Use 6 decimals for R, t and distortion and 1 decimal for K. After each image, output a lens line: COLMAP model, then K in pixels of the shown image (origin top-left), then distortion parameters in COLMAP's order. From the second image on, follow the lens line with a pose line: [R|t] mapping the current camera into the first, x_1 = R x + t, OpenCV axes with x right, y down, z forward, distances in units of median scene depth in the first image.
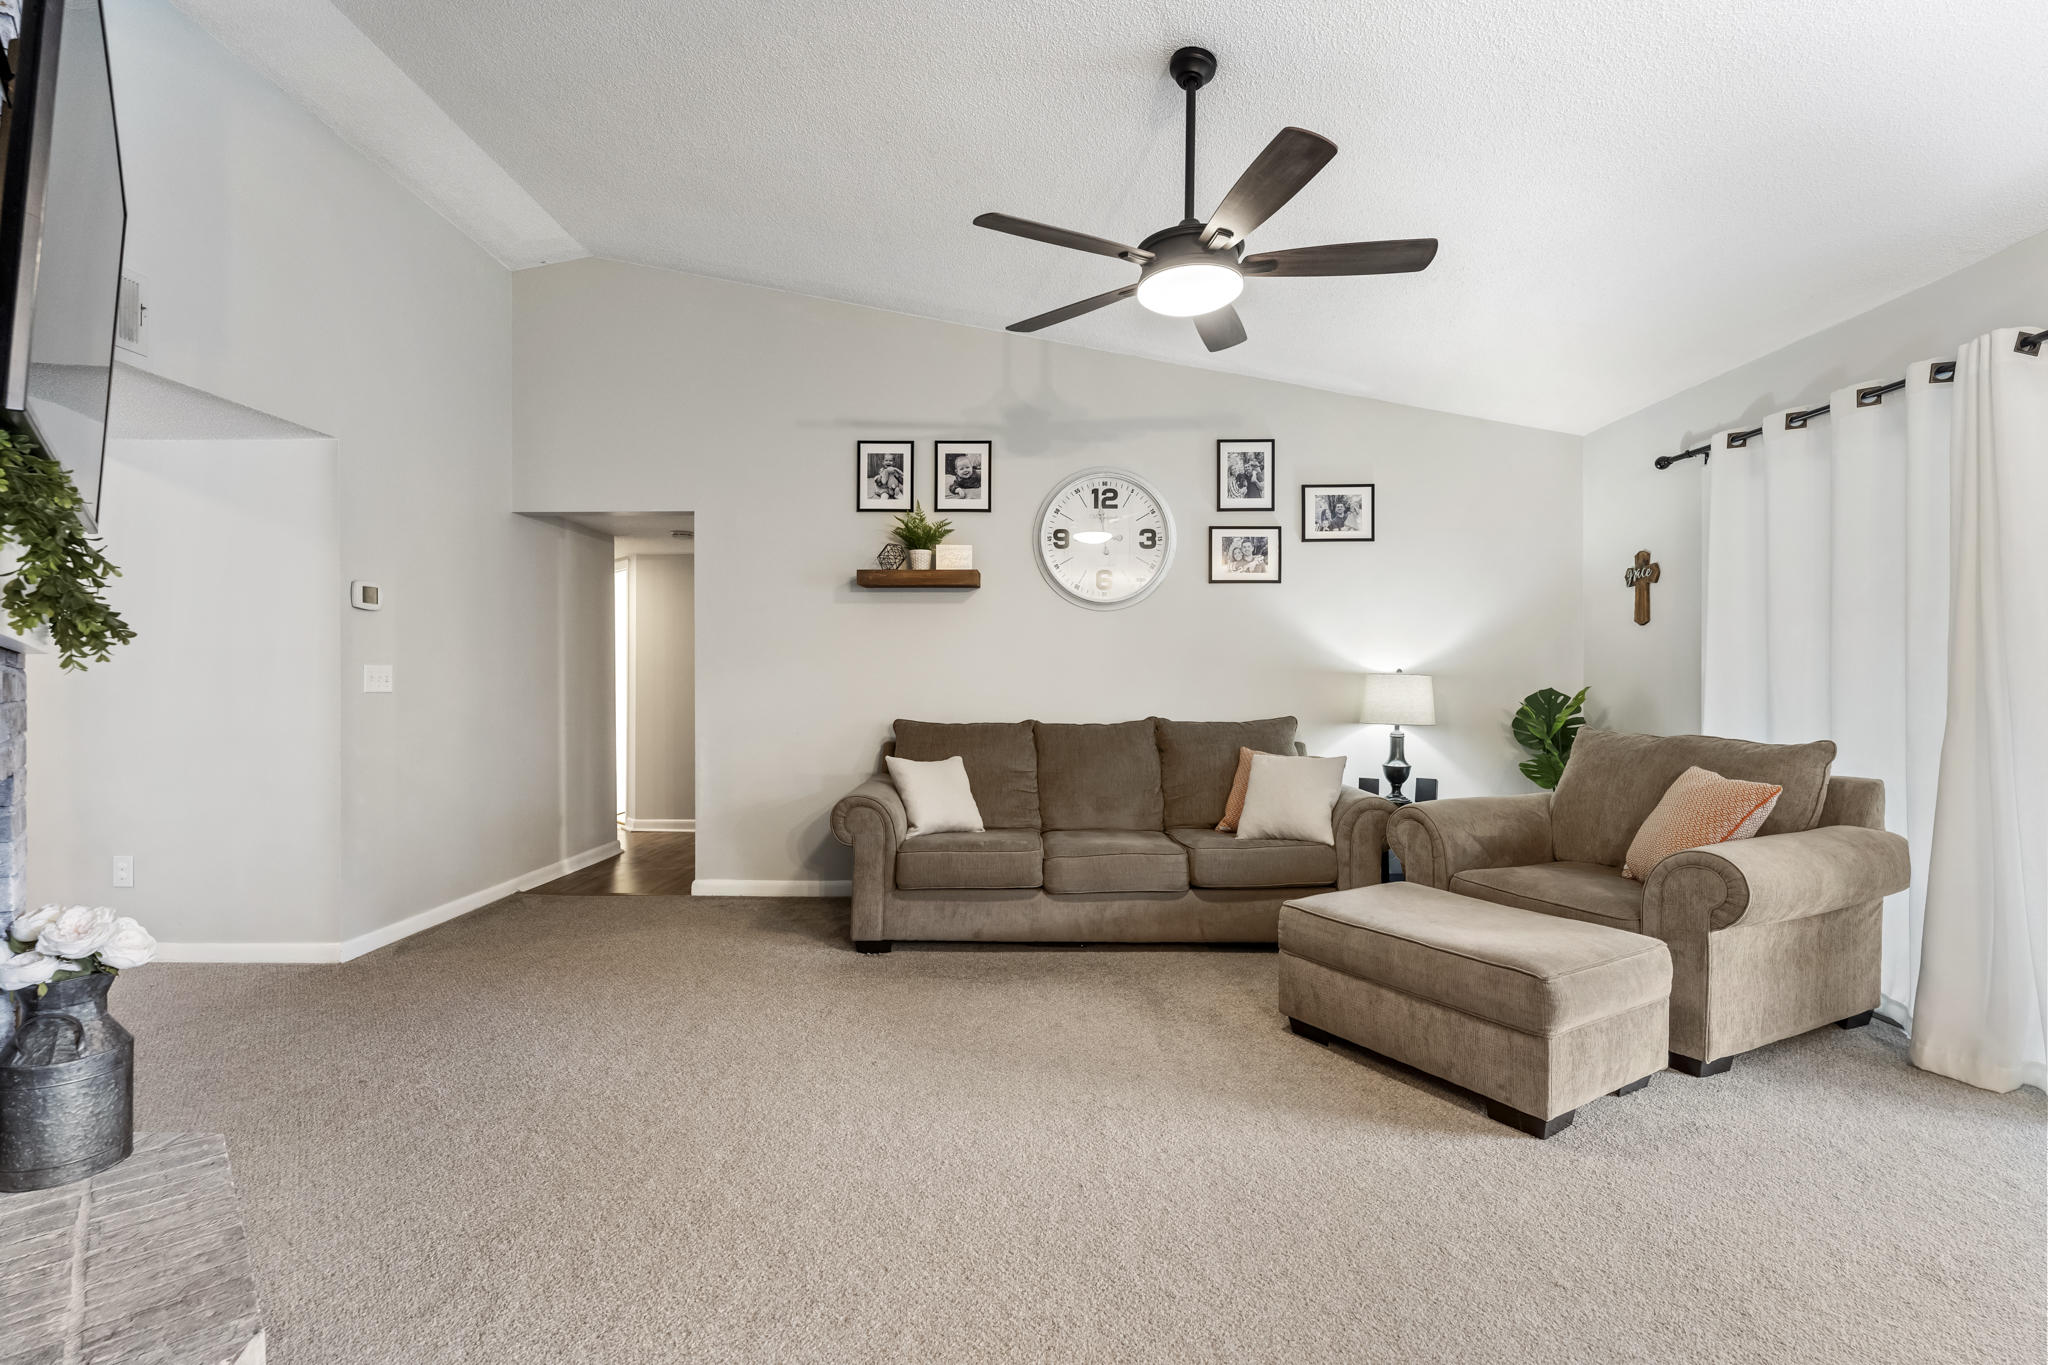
lens RADIAL K [[919.0, 0, 1015.3], [0, 919.0, 683.8], [0, 0, 1]] dist [0.000374, 0.000088]
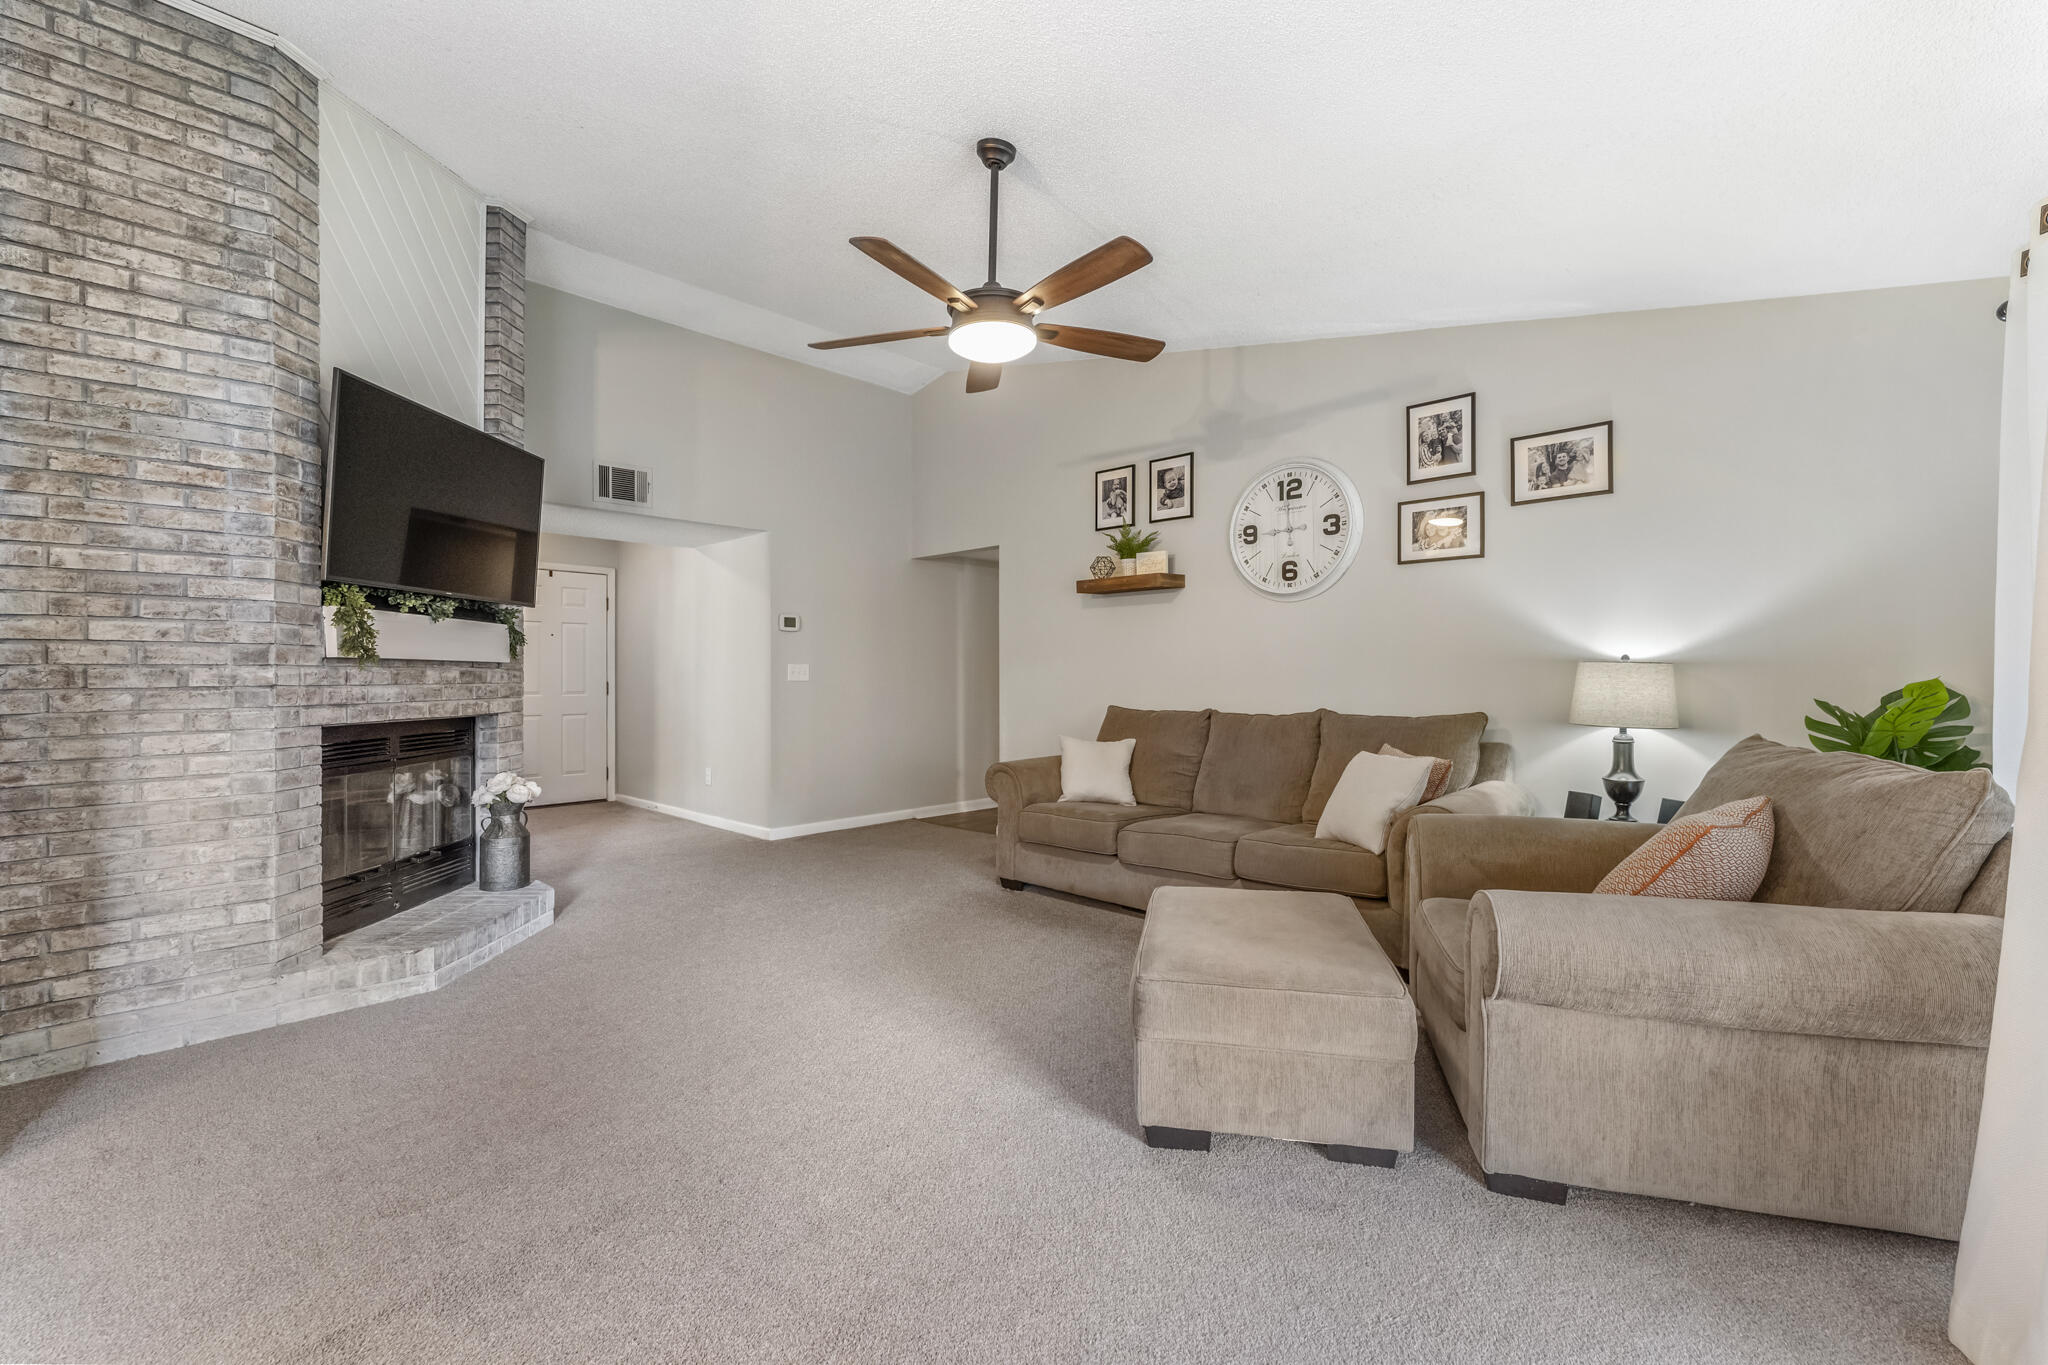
lens RADIAL K [[858.4, 0, 1015.8], [0, 858.4, 668.8], [0, 0, 1]] dist [-0.002353, -0.000136]
pose [[0.729889, -0.006749, -0.683532, 0.517011], [0.001009, 0.999961, -0.008796, 0.001314], [0.683565, 0.005730, 0.729868, 0.116177]]
